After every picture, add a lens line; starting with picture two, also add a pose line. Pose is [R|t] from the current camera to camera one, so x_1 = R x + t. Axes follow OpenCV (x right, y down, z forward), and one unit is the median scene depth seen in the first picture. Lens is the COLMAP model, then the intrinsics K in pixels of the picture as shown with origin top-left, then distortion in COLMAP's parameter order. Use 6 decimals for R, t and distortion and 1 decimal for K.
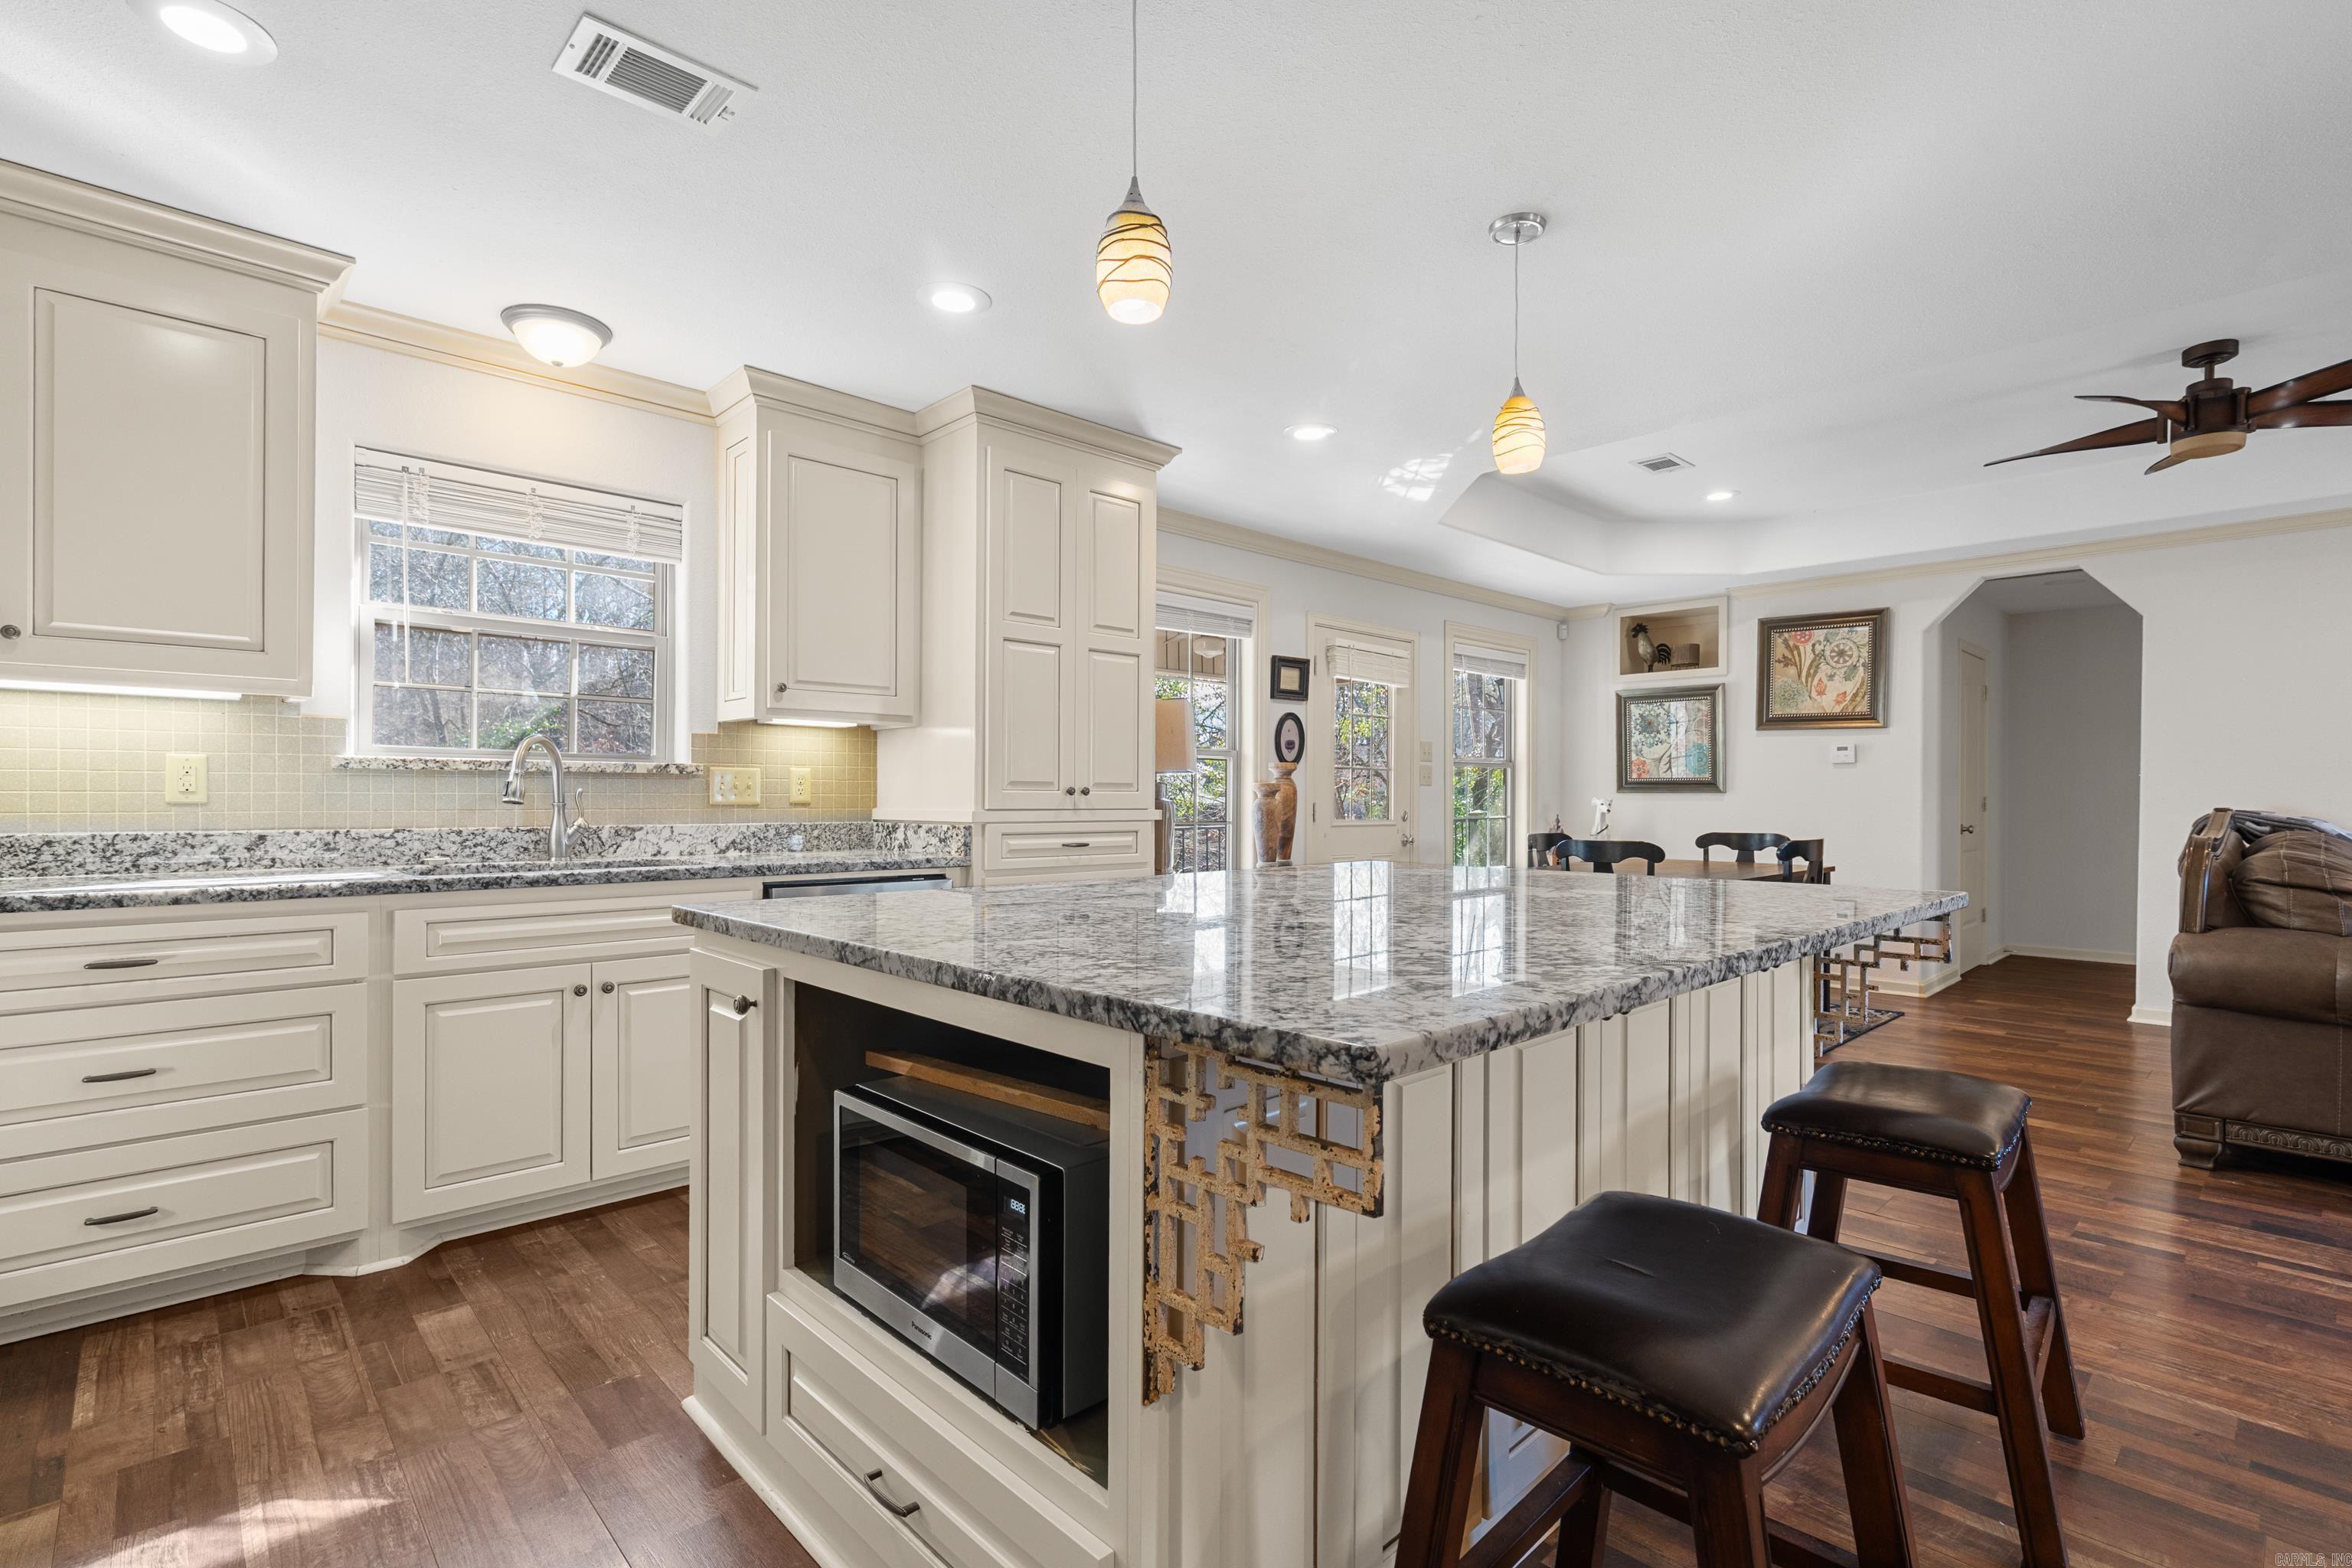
lens RADIAL K [[1088.6, 0, 1174.6], [0, 1088.6, 799.9], [0, 0, 1]] dist [-0.001388, -0.000068]
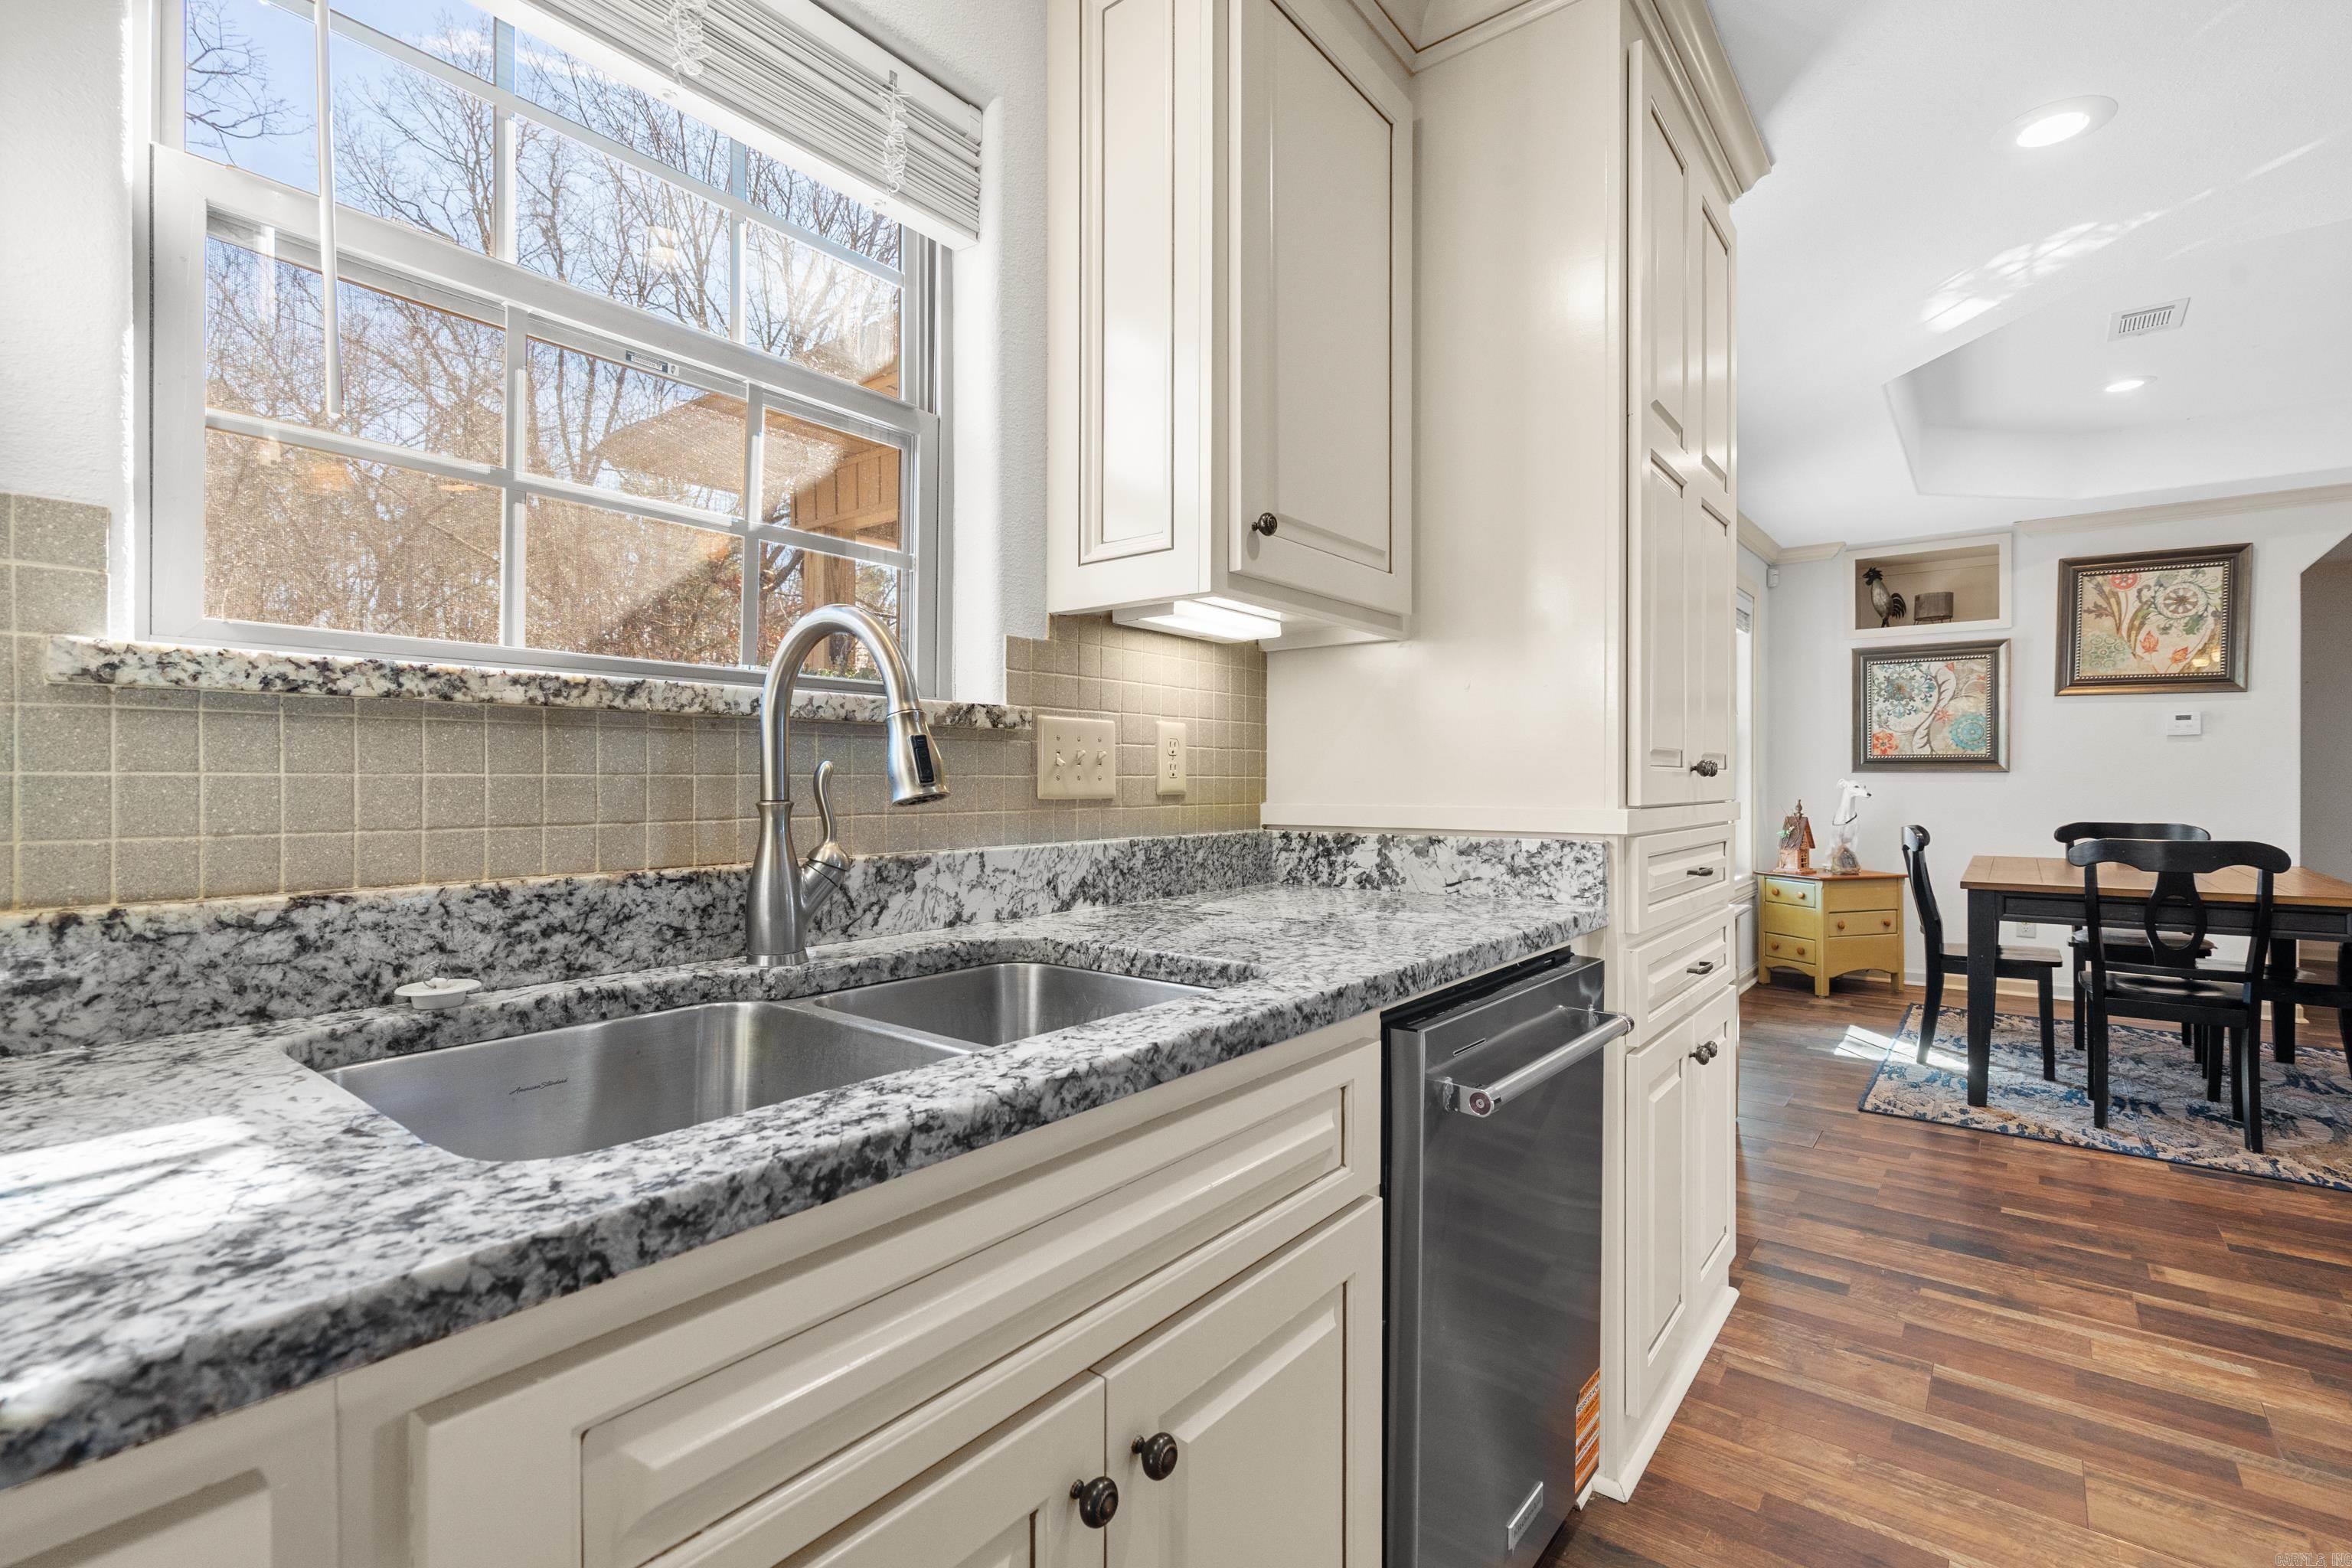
lens RADIAL K [[1061.8, 0, 1176.0], [0, 1061.8, 784.0], [0, 0, 1]] dist [-0.001143, 0.000824]
pose [[0.989509, -0.004192, 0.144412, -0.437057], [0.004014, 0.999991, 0.001522, -0.002671], [-0.144417, -0.000926, 0.989517, 0.570340]]
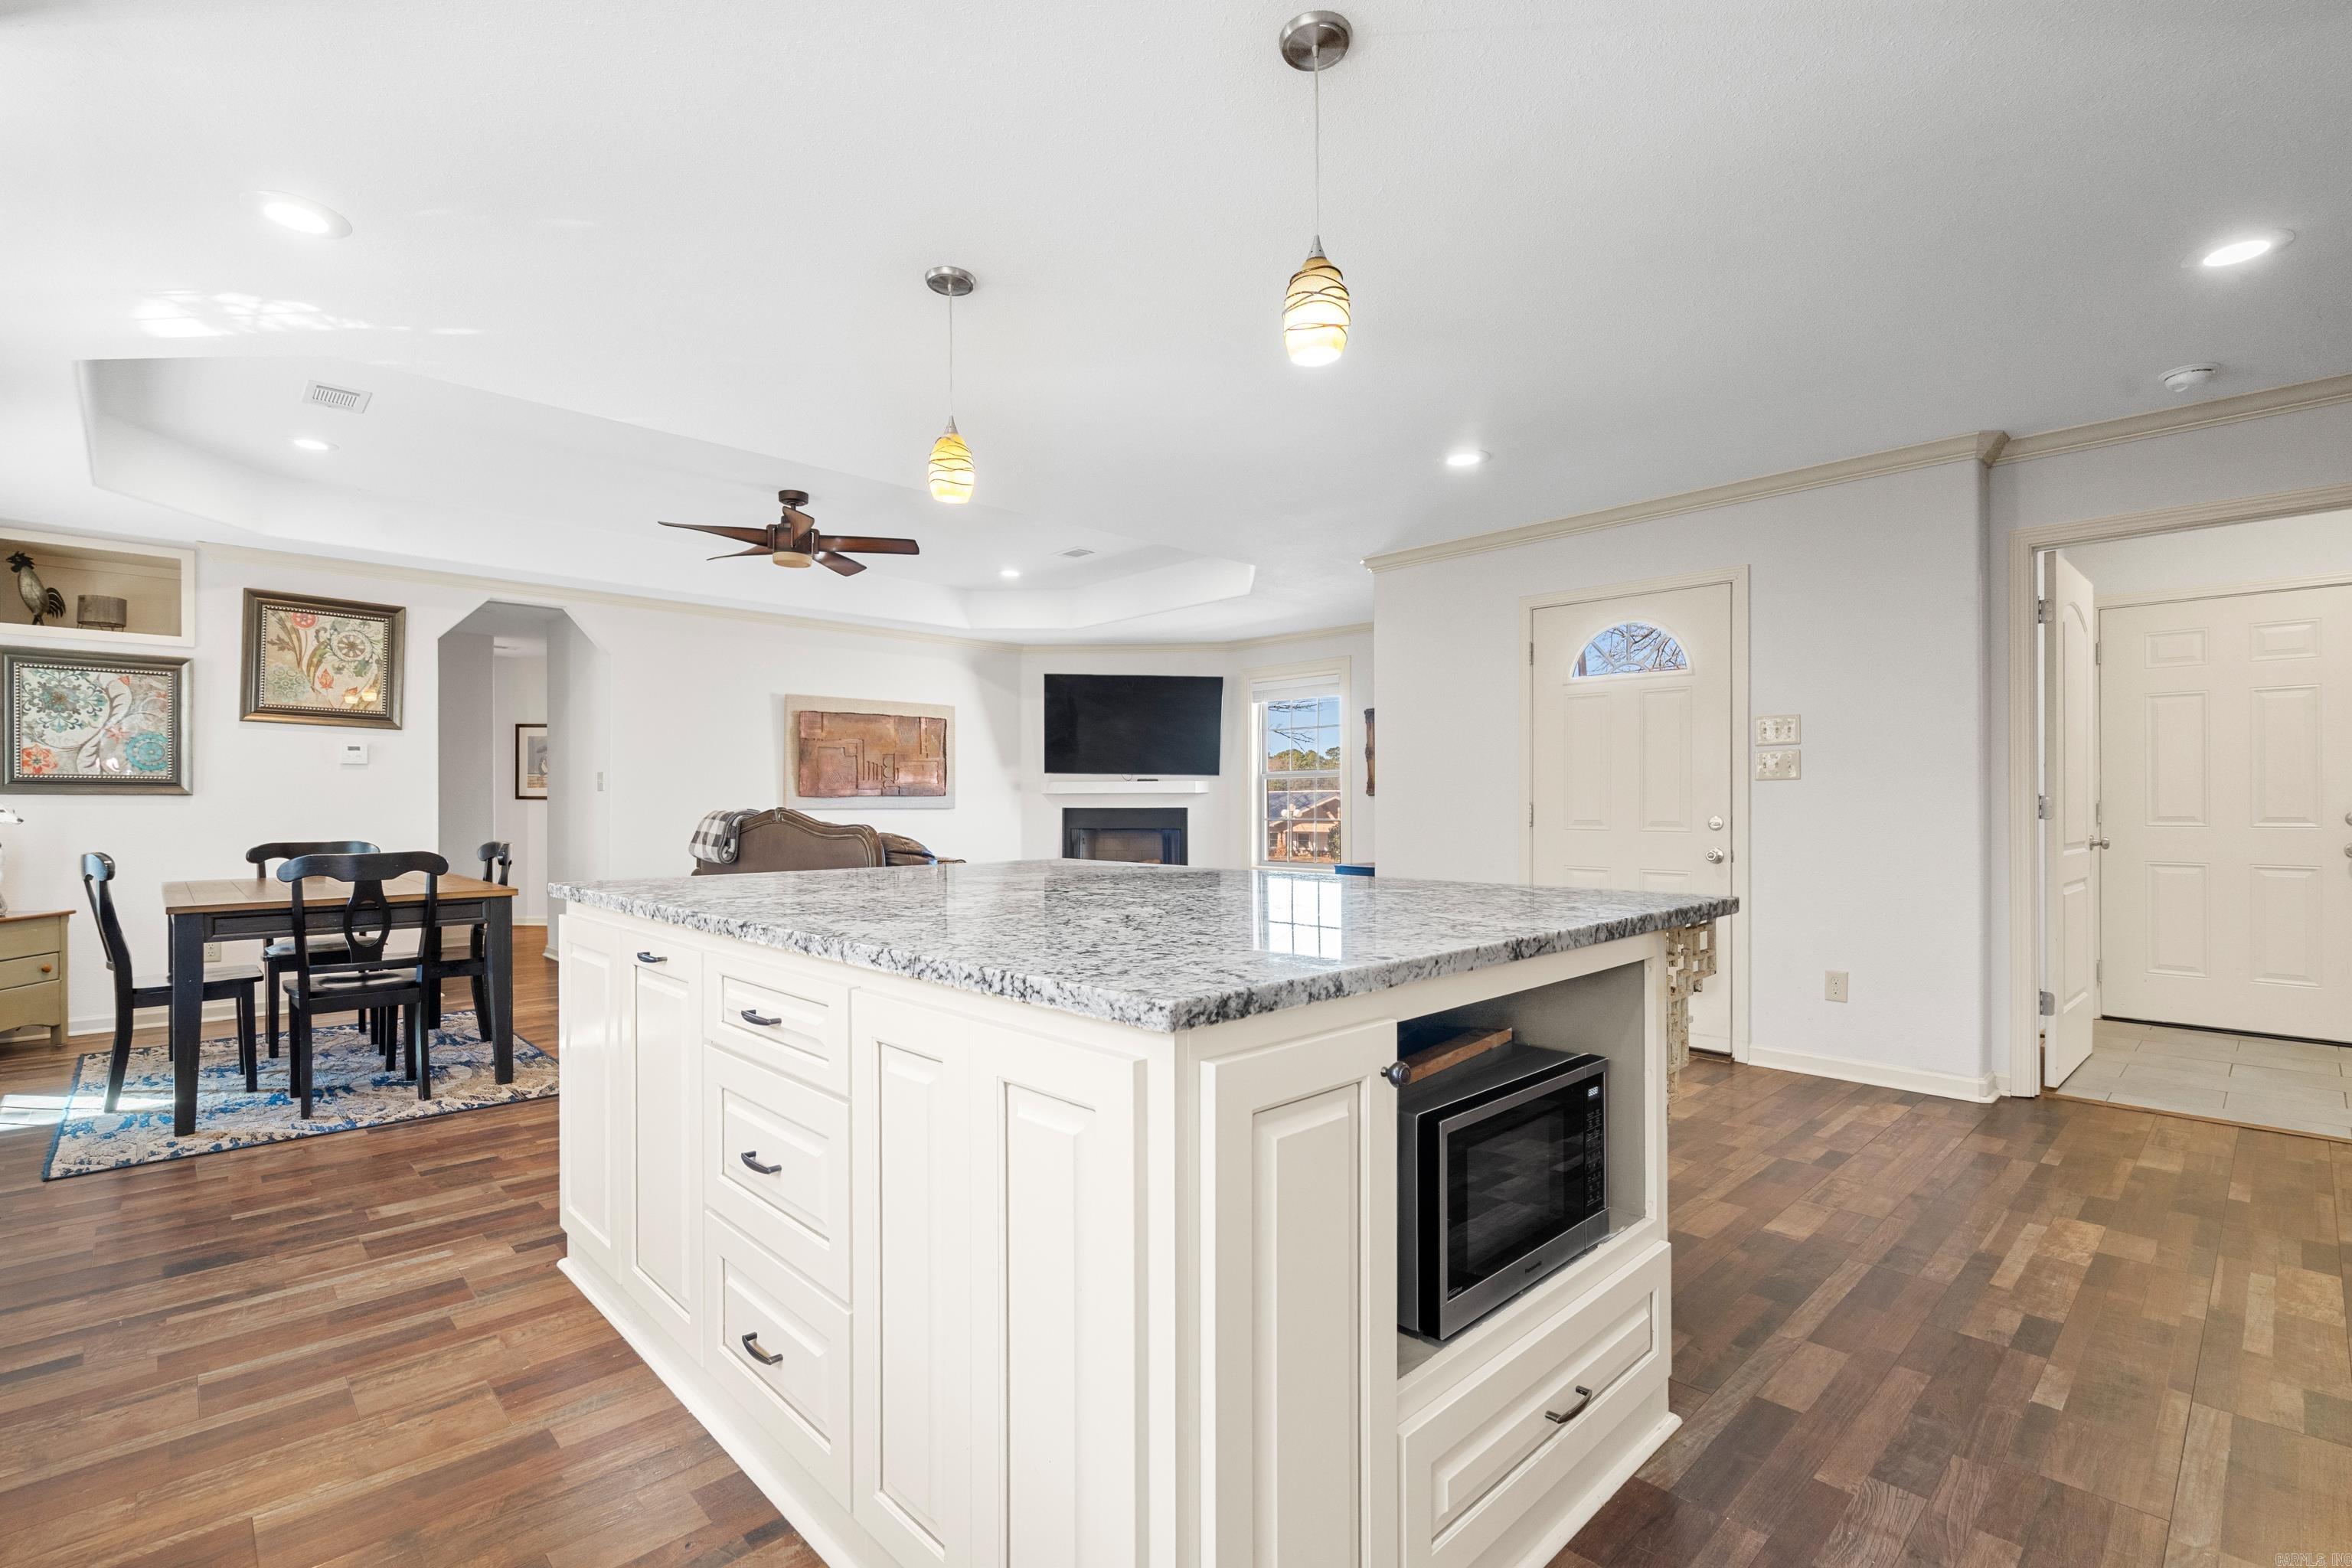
lens RADIAL K [[1069.1, 0, 1160.7], [0, 1069.1, 802.1], [0, 0, 1]] dist [-0.001949, 0.000035]
pose [[-0.001949, -0.001796, 0.999996, -0.532199], [0.004165, 0.999990, 0.001804, 0.000073], [-0.999989, 0.004169, -0.001942, 0.551122]]
